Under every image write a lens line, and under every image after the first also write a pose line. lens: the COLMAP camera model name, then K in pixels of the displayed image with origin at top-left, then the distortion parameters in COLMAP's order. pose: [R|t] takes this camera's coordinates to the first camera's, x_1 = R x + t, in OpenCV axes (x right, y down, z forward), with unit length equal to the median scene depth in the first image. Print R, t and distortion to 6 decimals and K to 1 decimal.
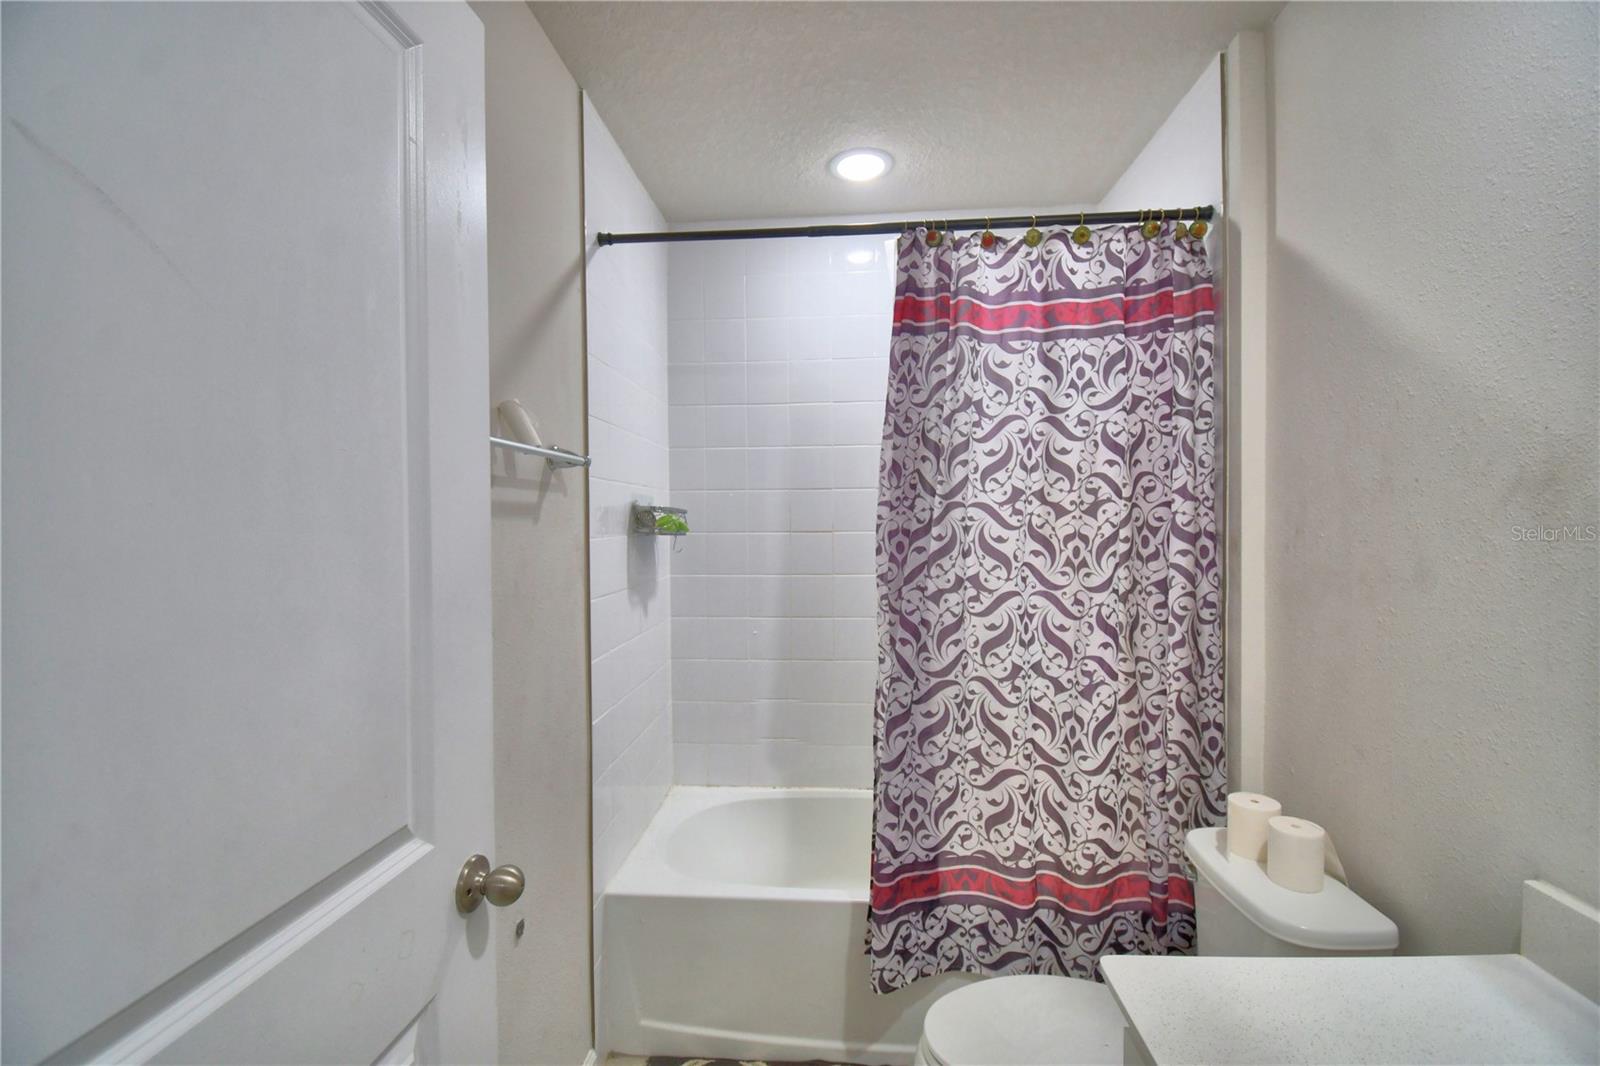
lens RADIAL K [[697.1, 0, 800.0], [0, 697.1, 533.0], [0, 0, 1]] dist [0.001236, -0.022494]
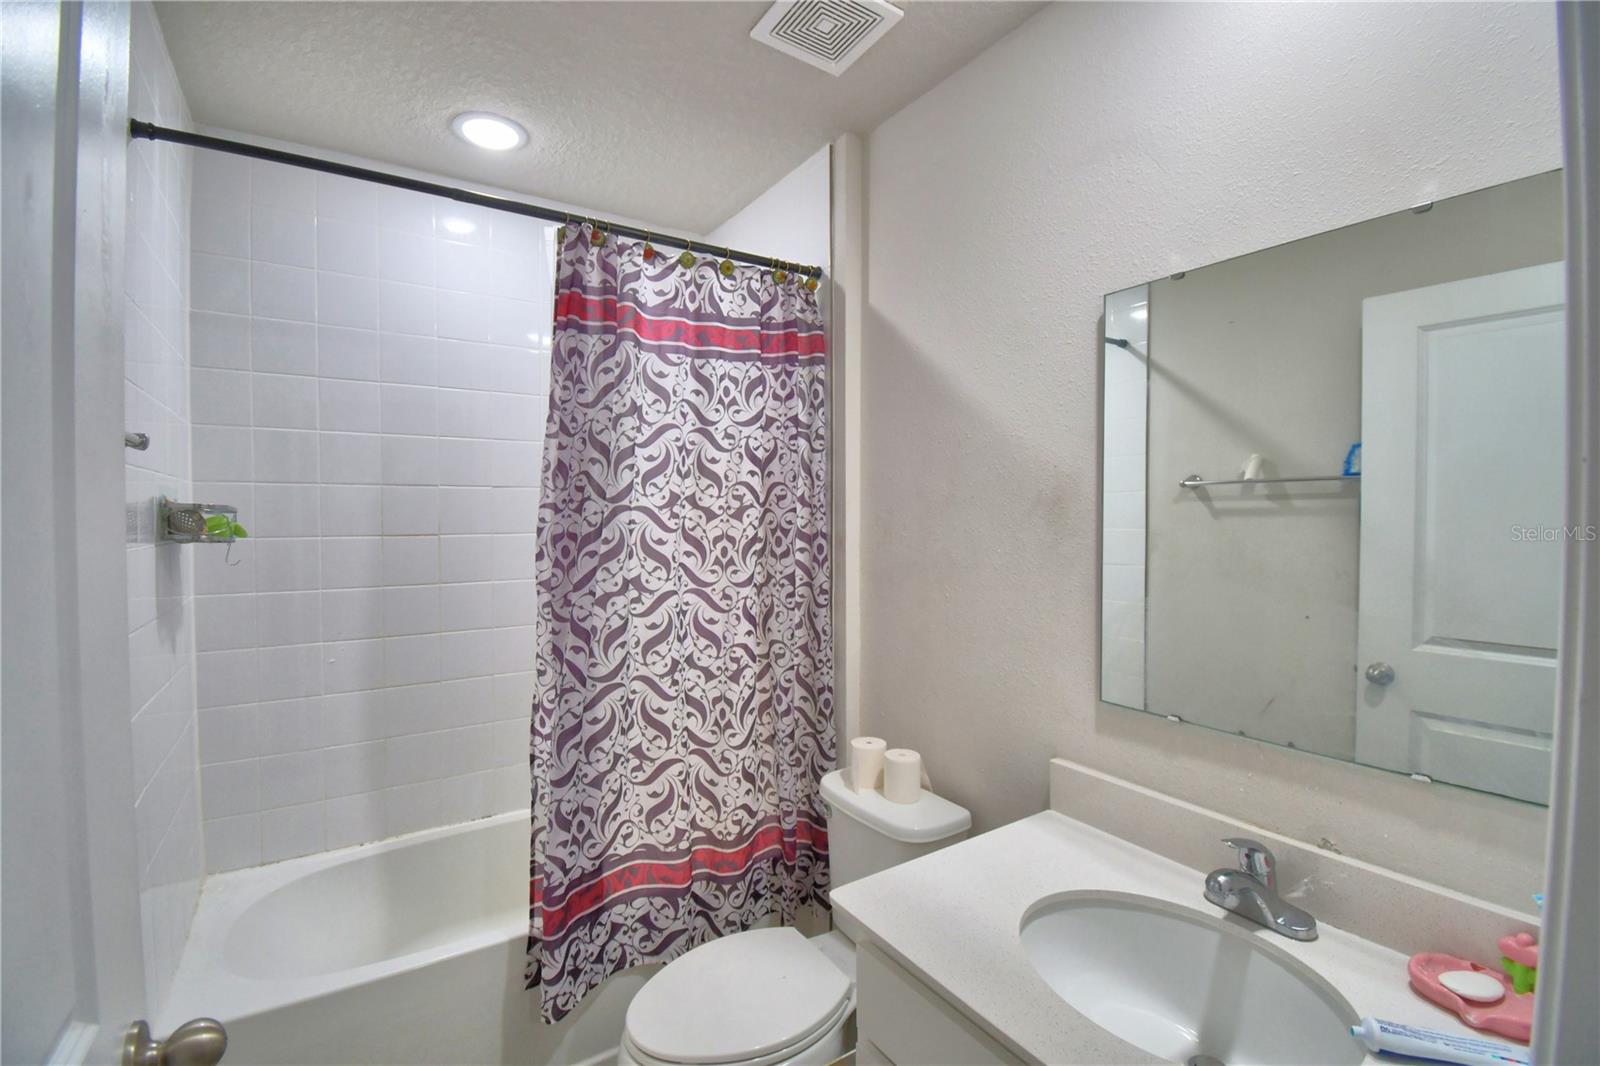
lens RADIAL K [[697.1, 0, 800.0], [0, 697.1, 533.0], [0, 0, 1]] dist [0.001236, -0.022494]
pose [[0.786514, -0.009489, 0.617499, -0.195615], [0.008006, 0.999955, 0.005169, -0.007662], [-0.617520, 0.000878, 0.786555, 0.048529]]
